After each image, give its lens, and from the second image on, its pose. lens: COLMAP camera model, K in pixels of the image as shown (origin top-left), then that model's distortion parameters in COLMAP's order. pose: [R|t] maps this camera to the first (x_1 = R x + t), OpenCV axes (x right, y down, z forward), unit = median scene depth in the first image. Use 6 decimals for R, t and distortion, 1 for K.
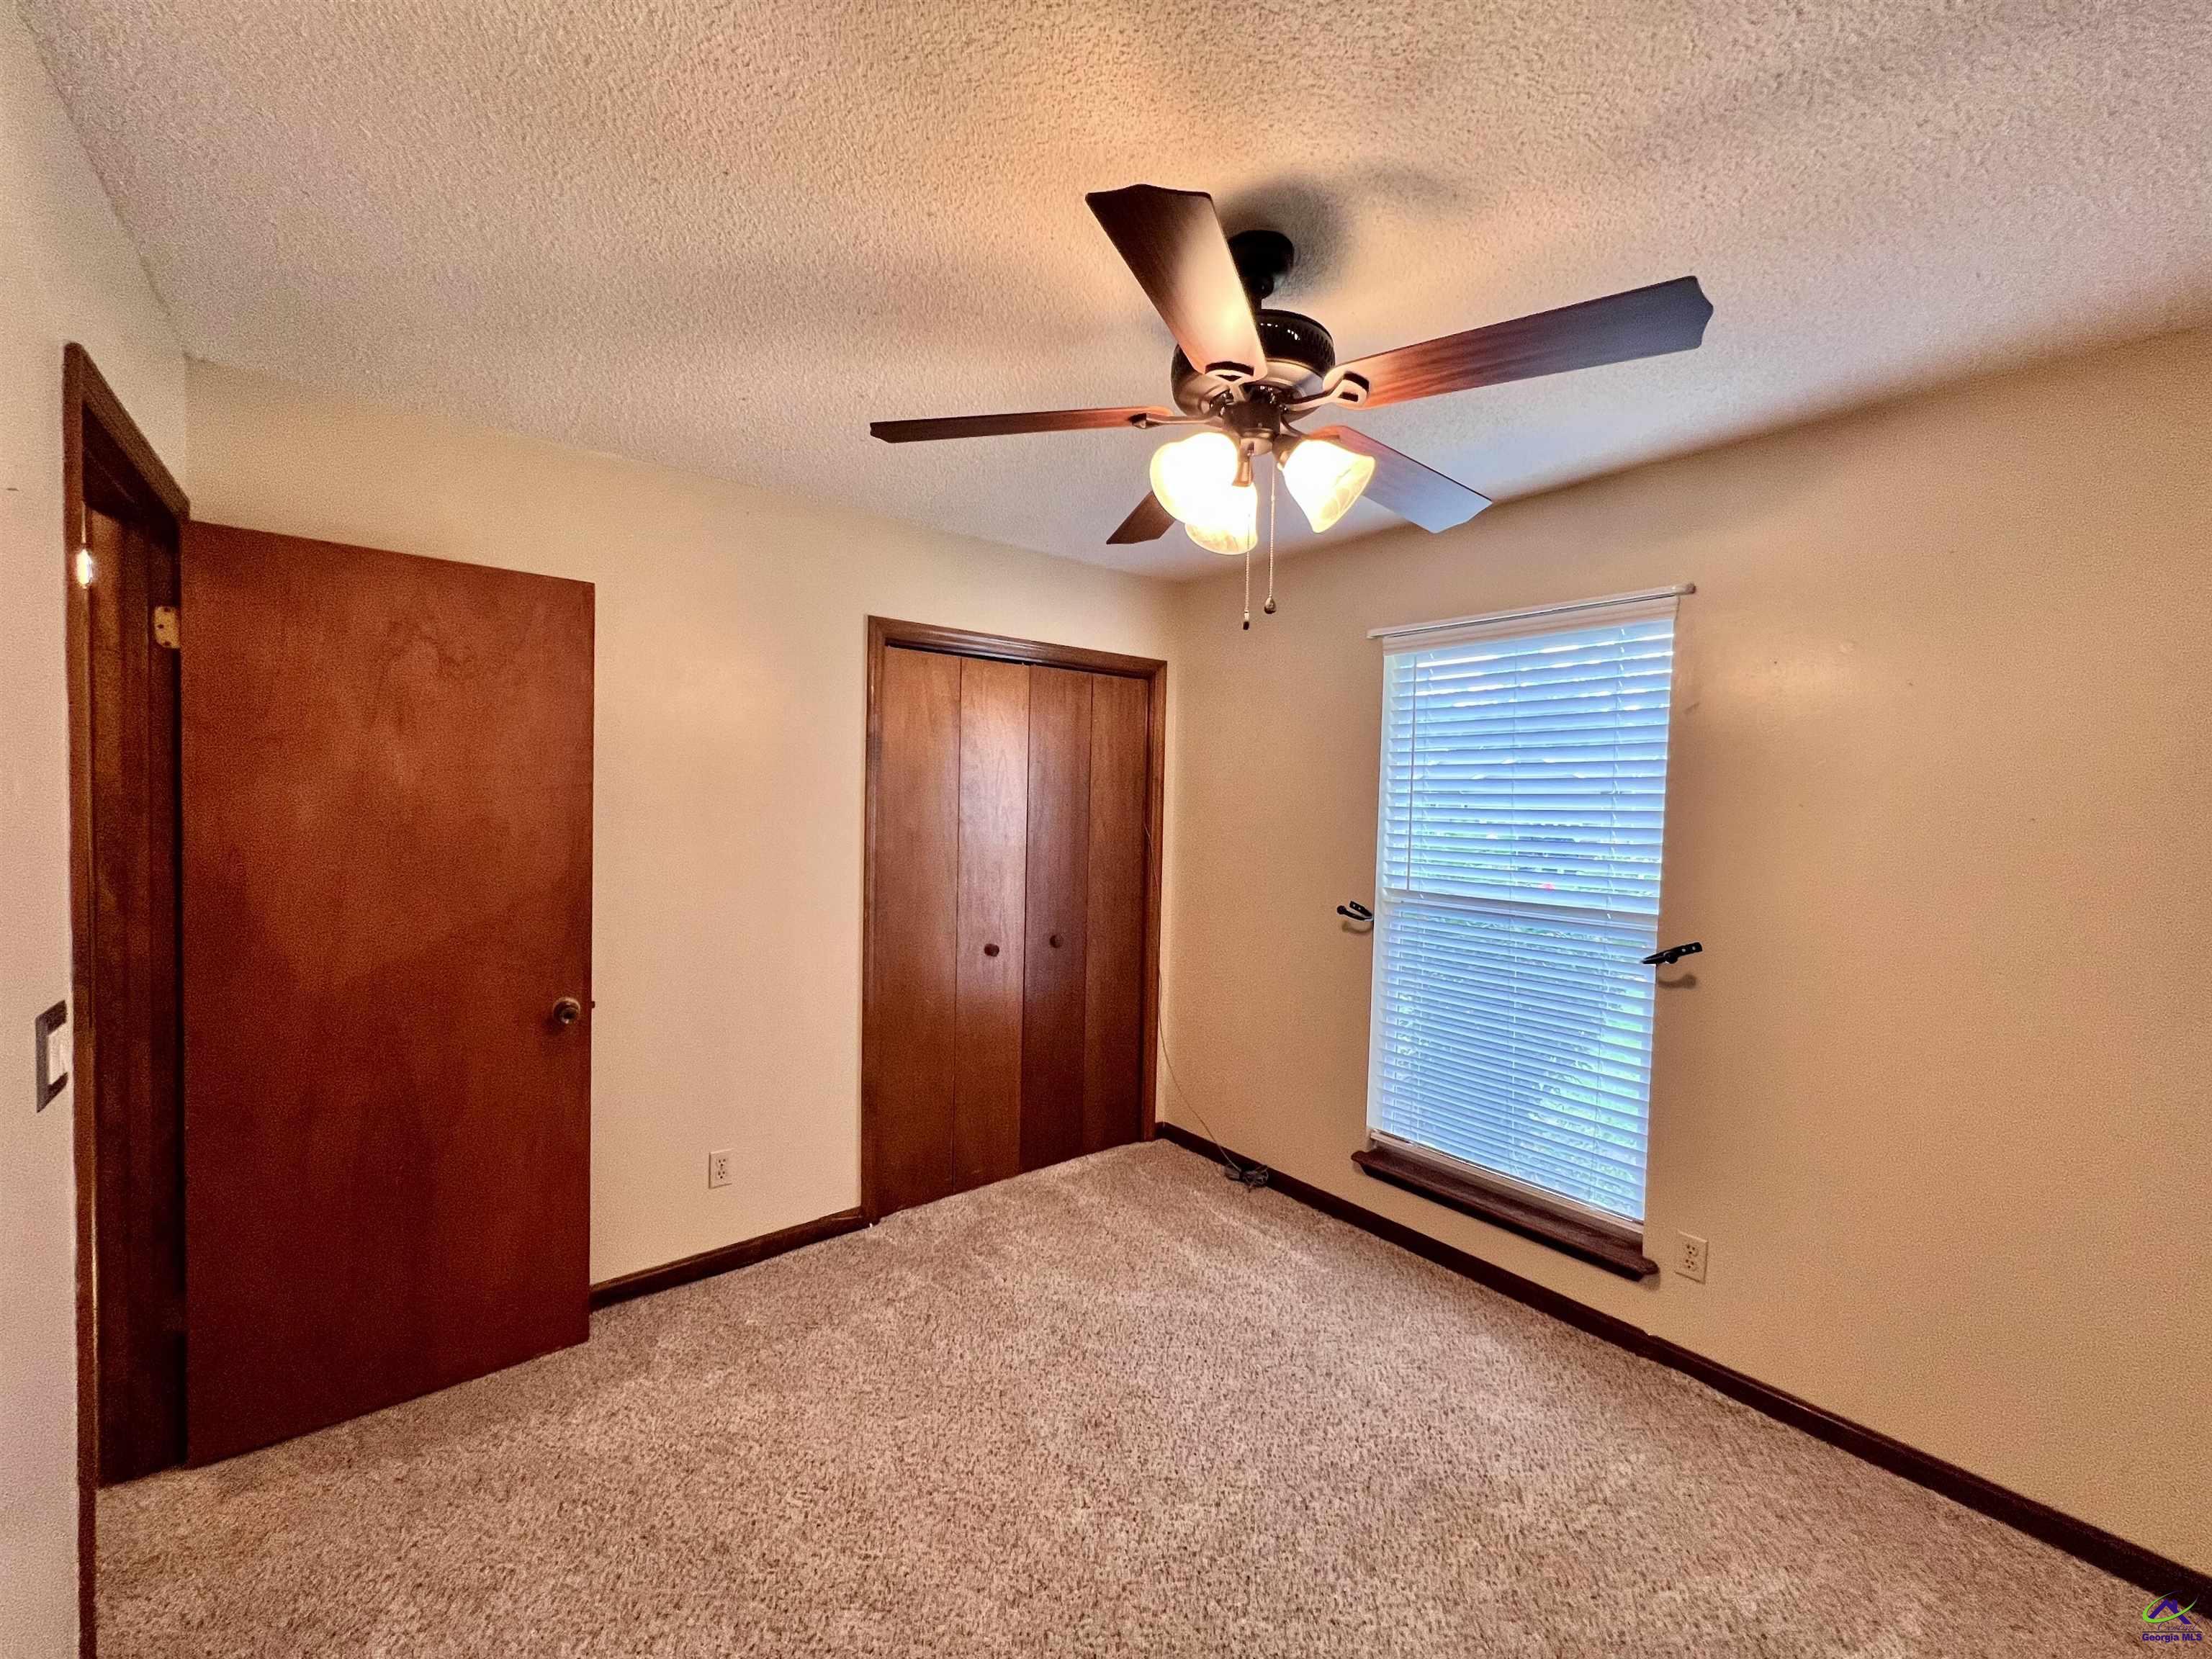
lens RADIAL K [[895.3, 0, 1099.7], [0, 895.3, 845.6], [0, 0, 1]] dist [0.005076, -0.001066]
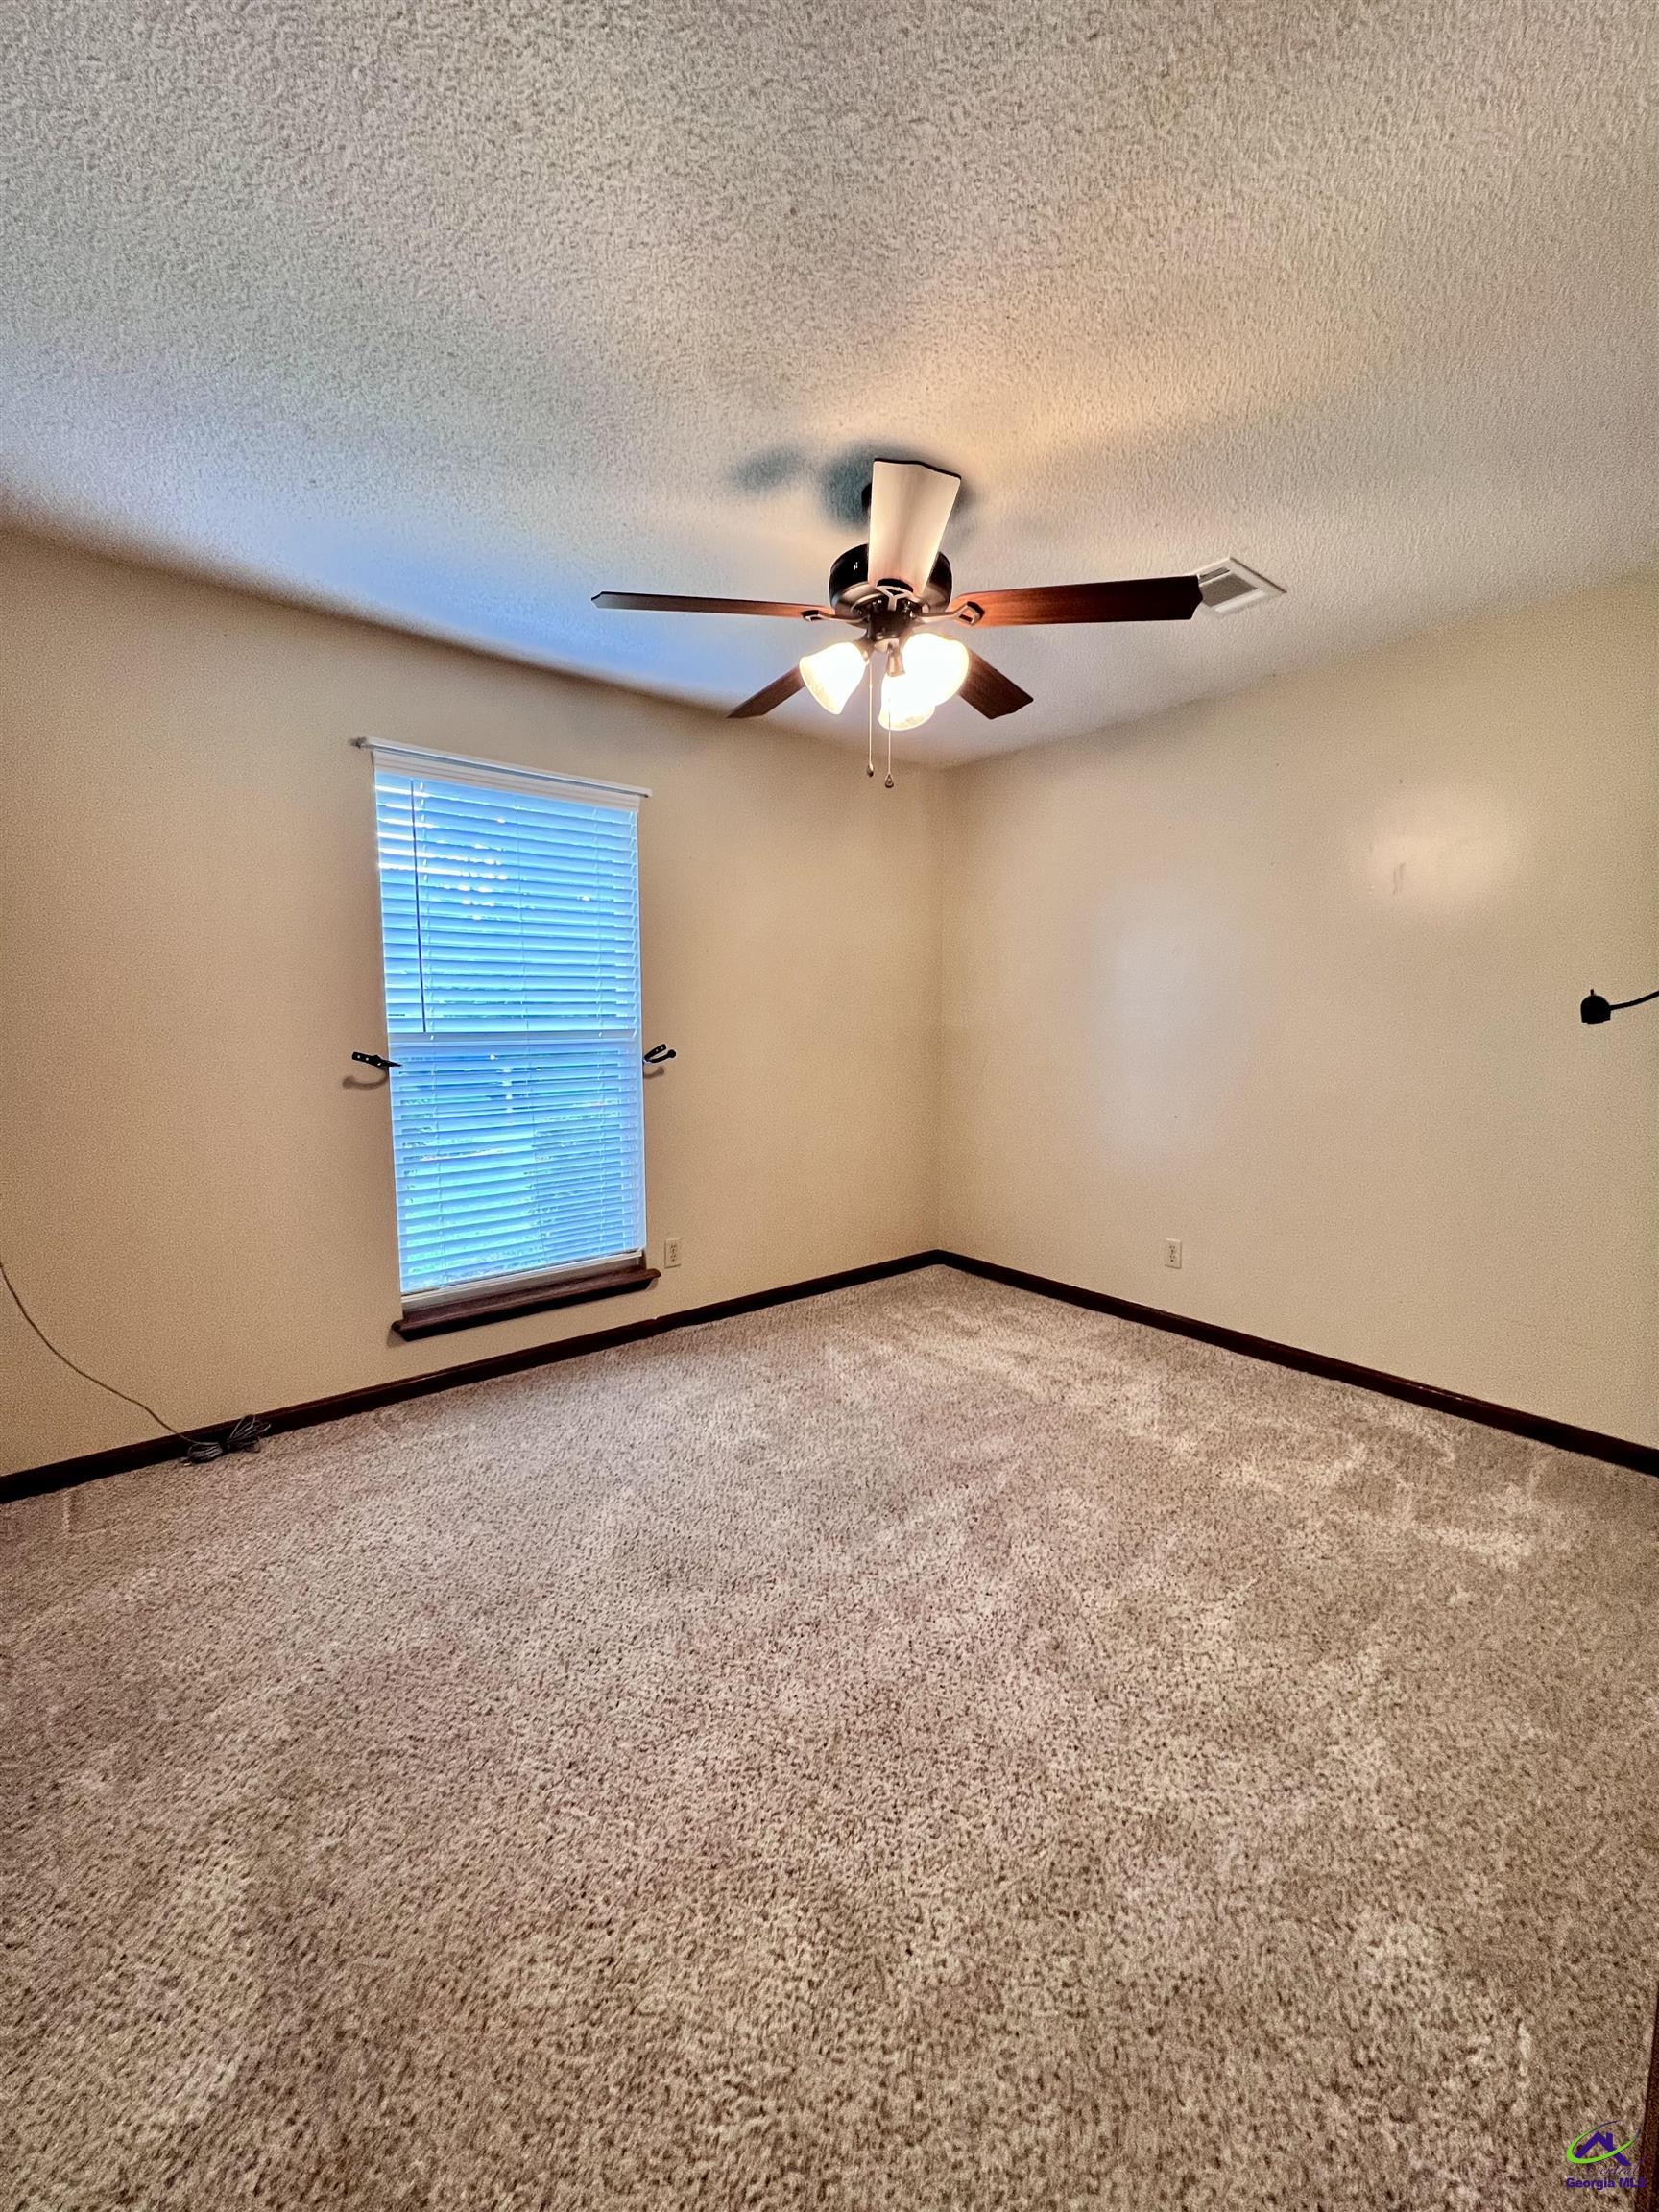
lens RADIAL K [[895.3, 0, 816.5], [0, 895.3, 1098.3], [0, 0, 1]] dist [0.005076, -0.001066]
pose [[-0.016387, -0.112165, 0.993554, -0.665802], [0.053876, 0.992145, 0.112894, 0.035504], [-0.998413, 0.055379, -0.010216, 0.620876]]
